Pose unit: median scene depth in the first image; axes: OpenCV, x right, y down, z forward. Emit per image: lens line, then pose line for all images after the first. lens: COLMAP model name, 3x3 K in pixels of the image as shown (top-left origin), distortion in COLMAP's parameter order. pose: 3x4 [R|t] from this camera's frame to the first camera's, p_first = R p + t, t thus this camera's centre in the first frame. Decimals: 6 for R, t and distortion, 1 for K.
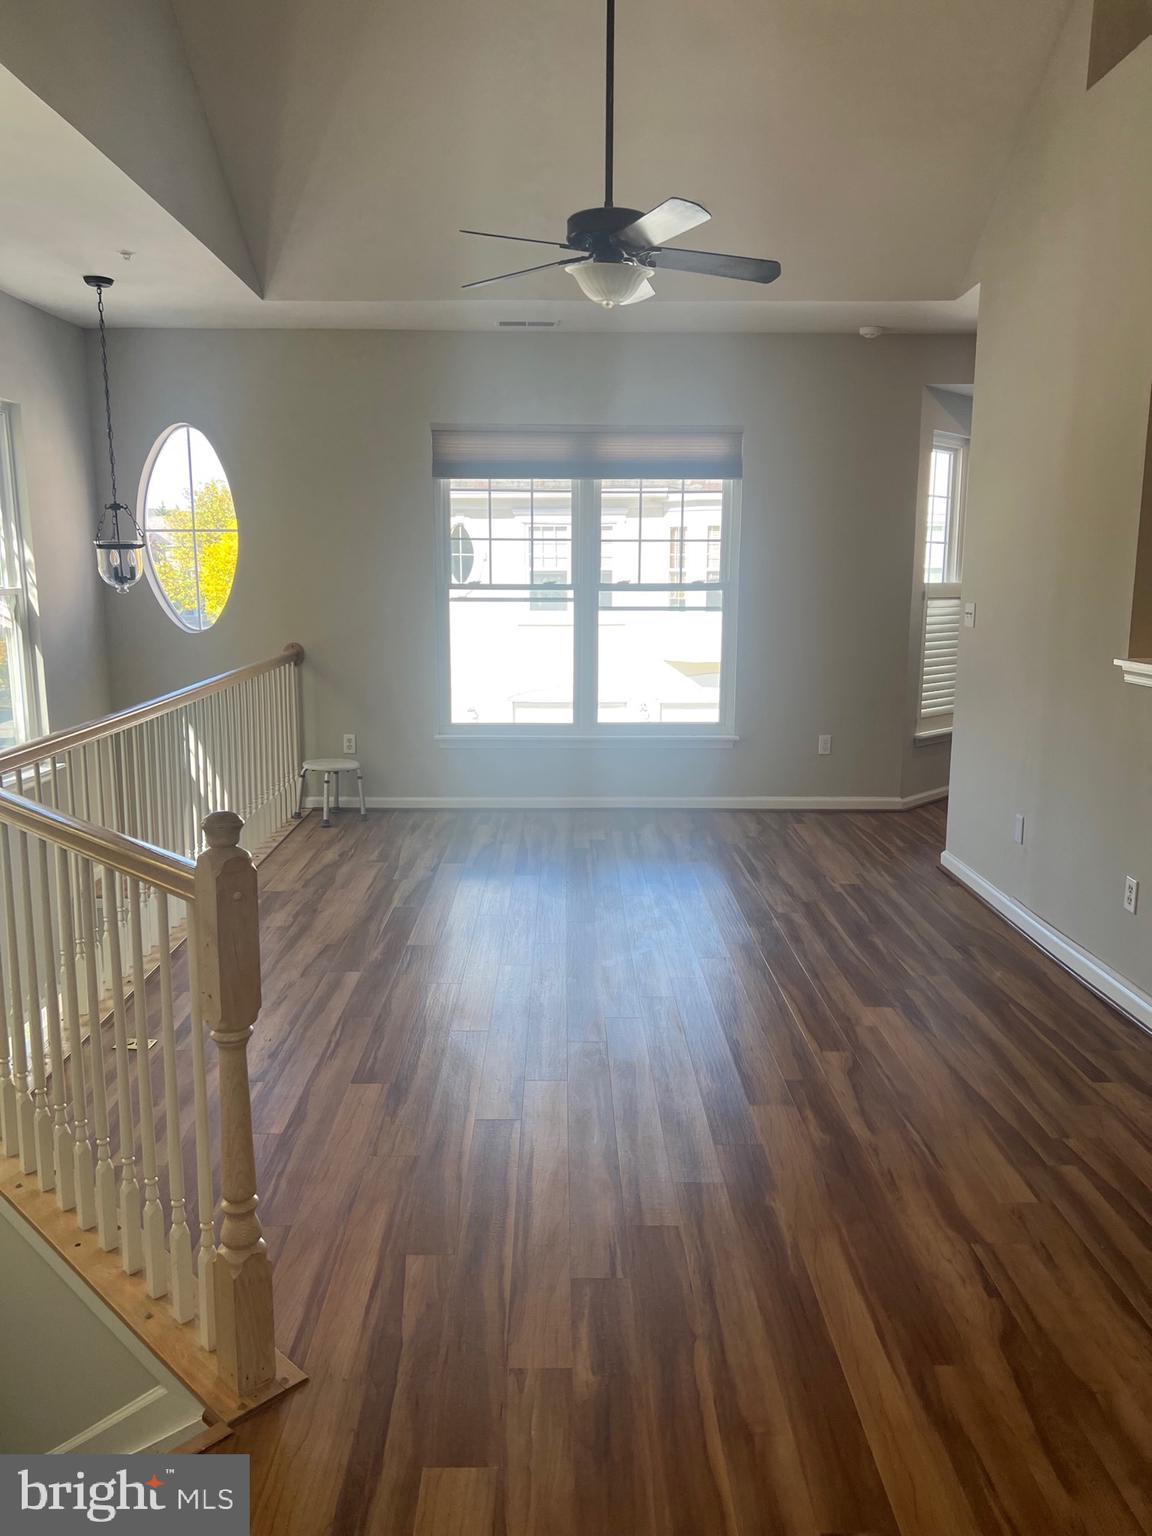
lens RADIAL K [[1150.3, 0, 582.5], [0, 1150.3, 760.7], [0, 0, 1]] dist [0.066618, -0.078877]
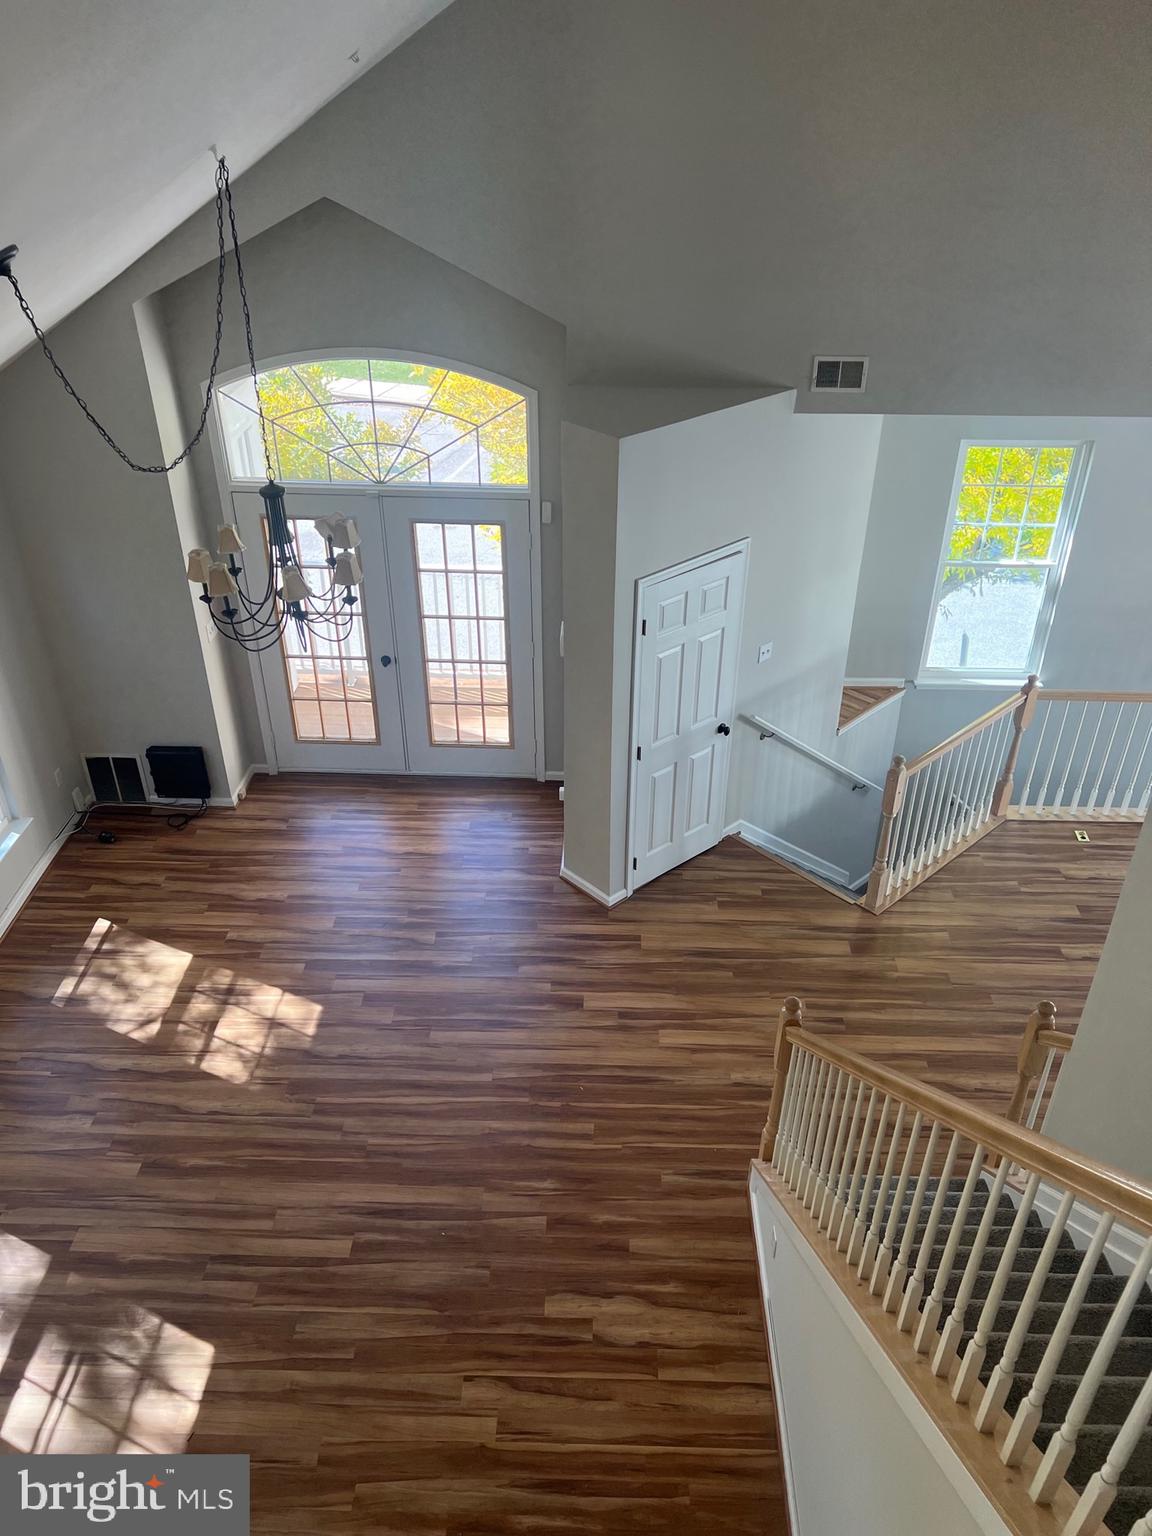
lens RADIAL K [[1150.3, 0, 594.5], [0, 1150.3, 776.2], [0, 0, 1]] dist [0.066618, -0.078877]
pose [[-0.038818, 0.543206, -0.838702, 1.372316], [-0.179987, 0.821805, 0.540593, -0.835495], [0.982903, 0.171940, 0.065869, -0.042105]]
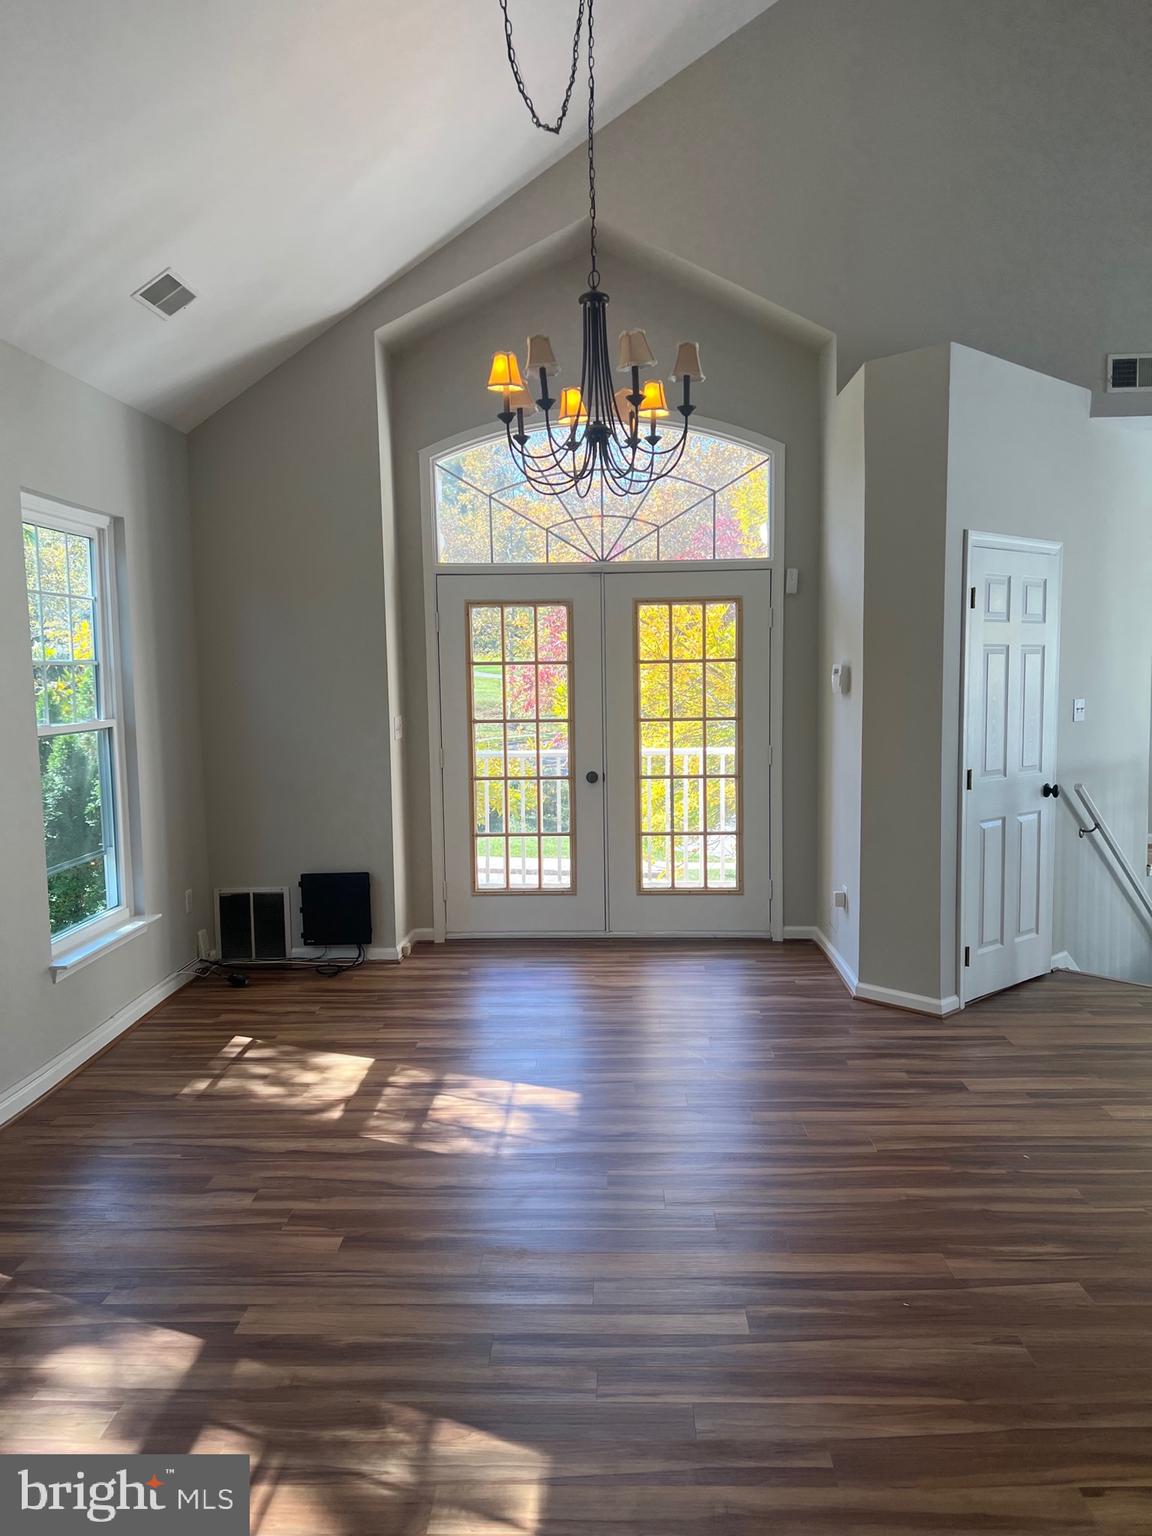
lens RADIAL K [[1150.3, 0, 588.5], [0, 1150.3, 776.0], [0, 0, 1]] dist [0.066618, -0.078877]
pose [[-0.038893, 0.096009, -0.994620, 1.245359], [-0.156264, 0.982543, 0.100954, 0.028524], [0.986949, 0.159350, -0.023211, -0.282782]]
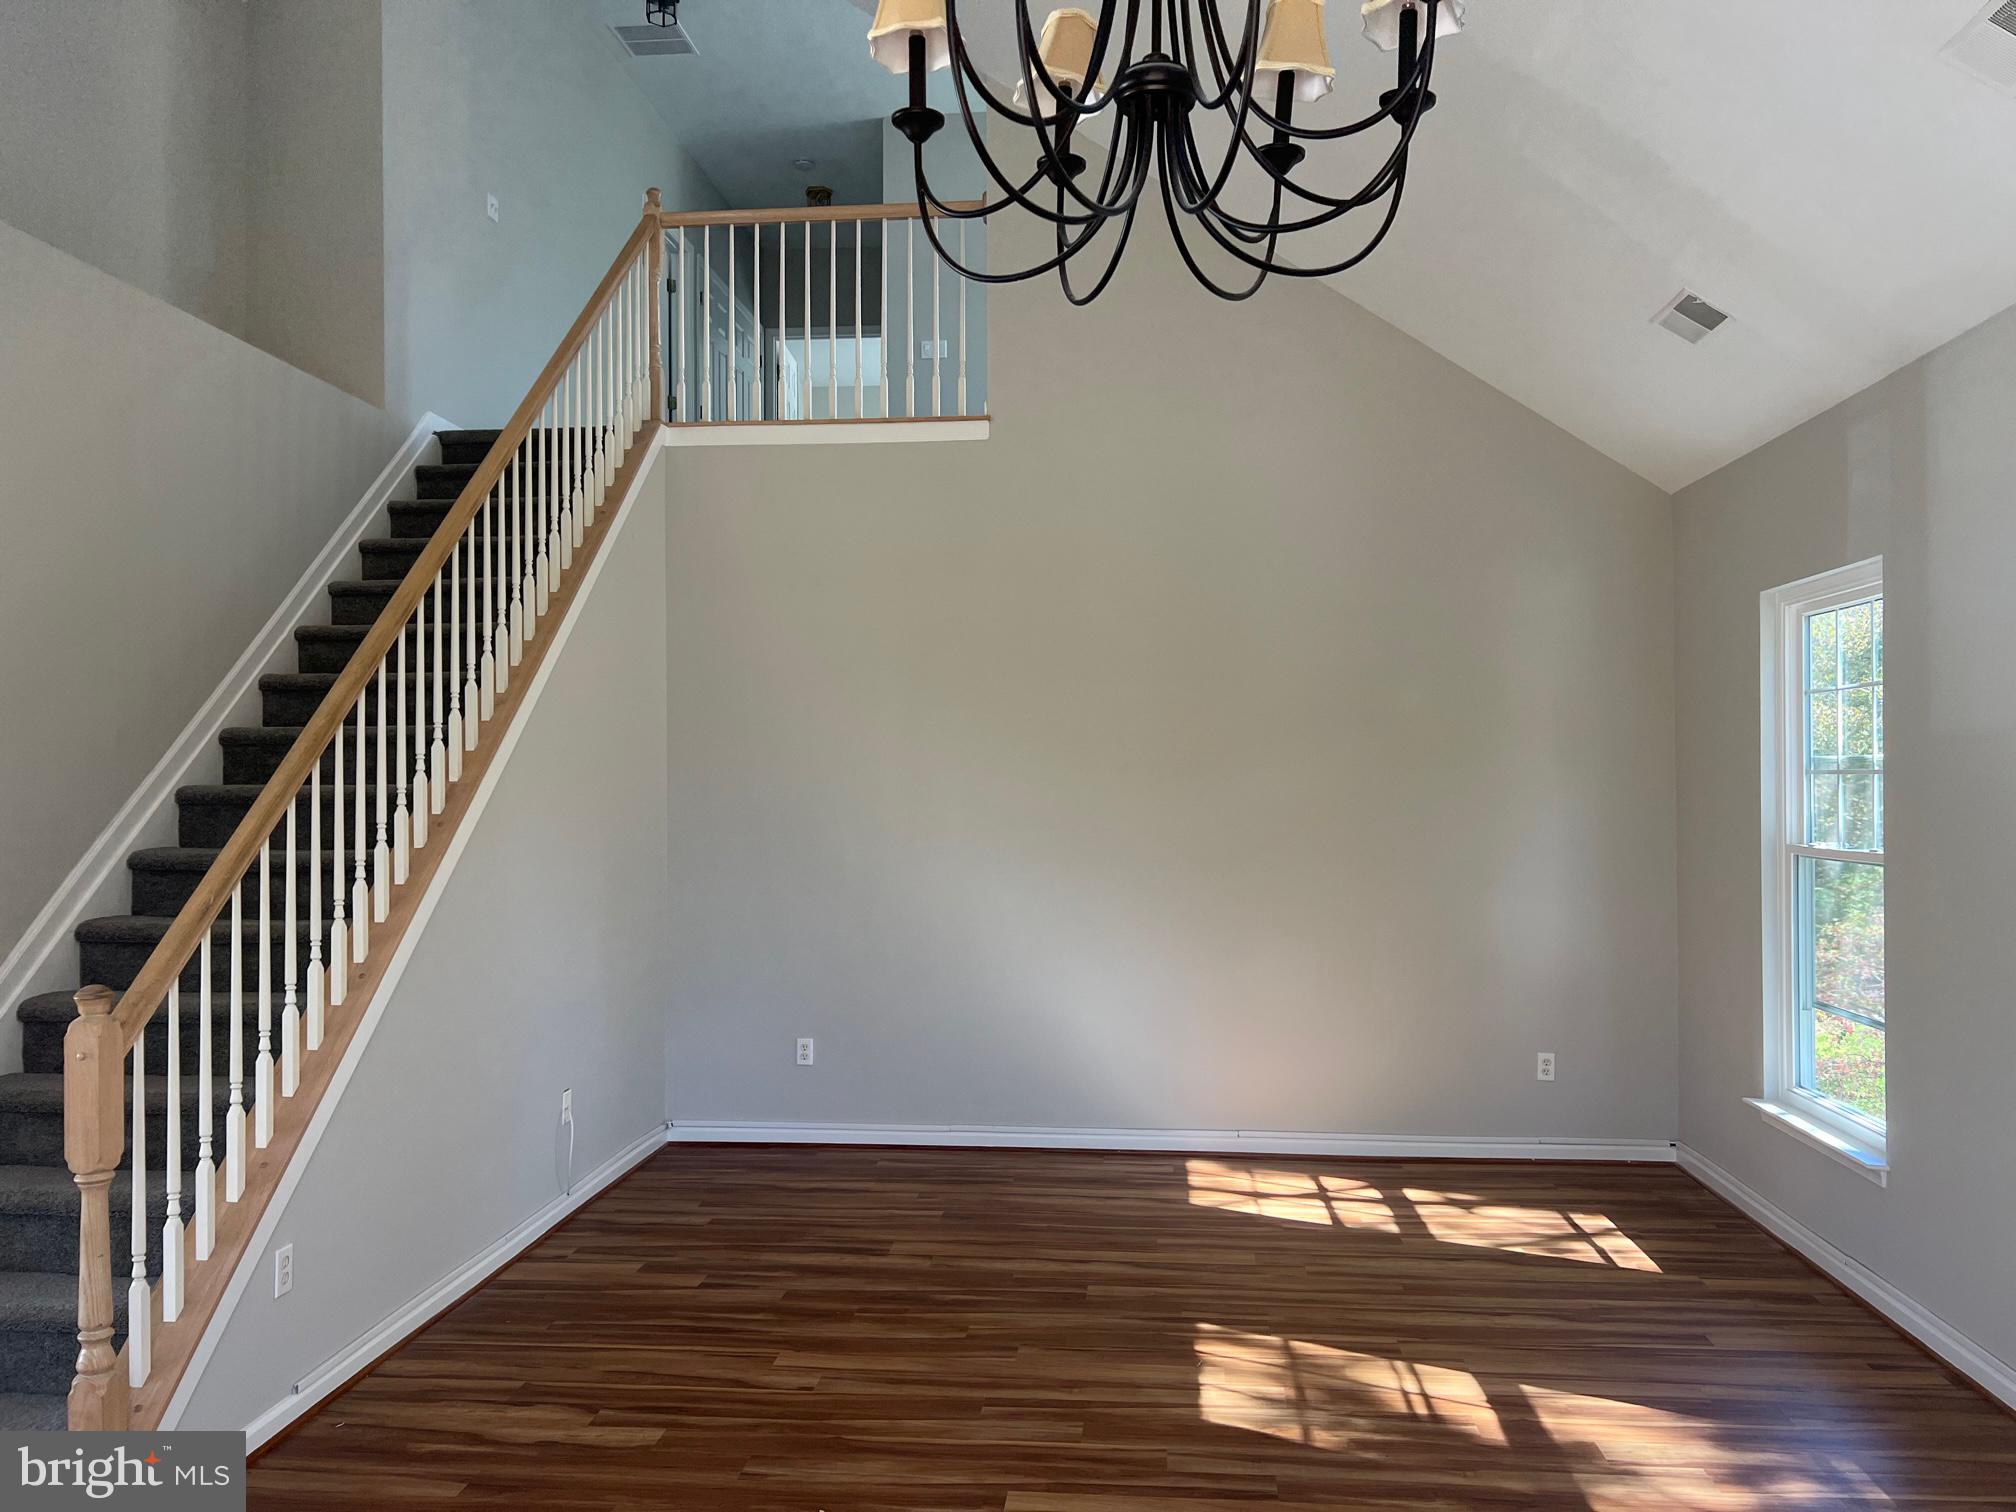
lens RADIAL K [[1509.8, 0, 1010.4], [0, 1509.8, 752.0], [0, 0, 1]] dist [0.066618, -0.078877]
pose [[0.113642, 0.027682, 0.993136, -0.410880], [0.173415, 0.983714, -0.047263, 0.039367], [-0.978270, 0.177596, 0.106991, -0.322570]]
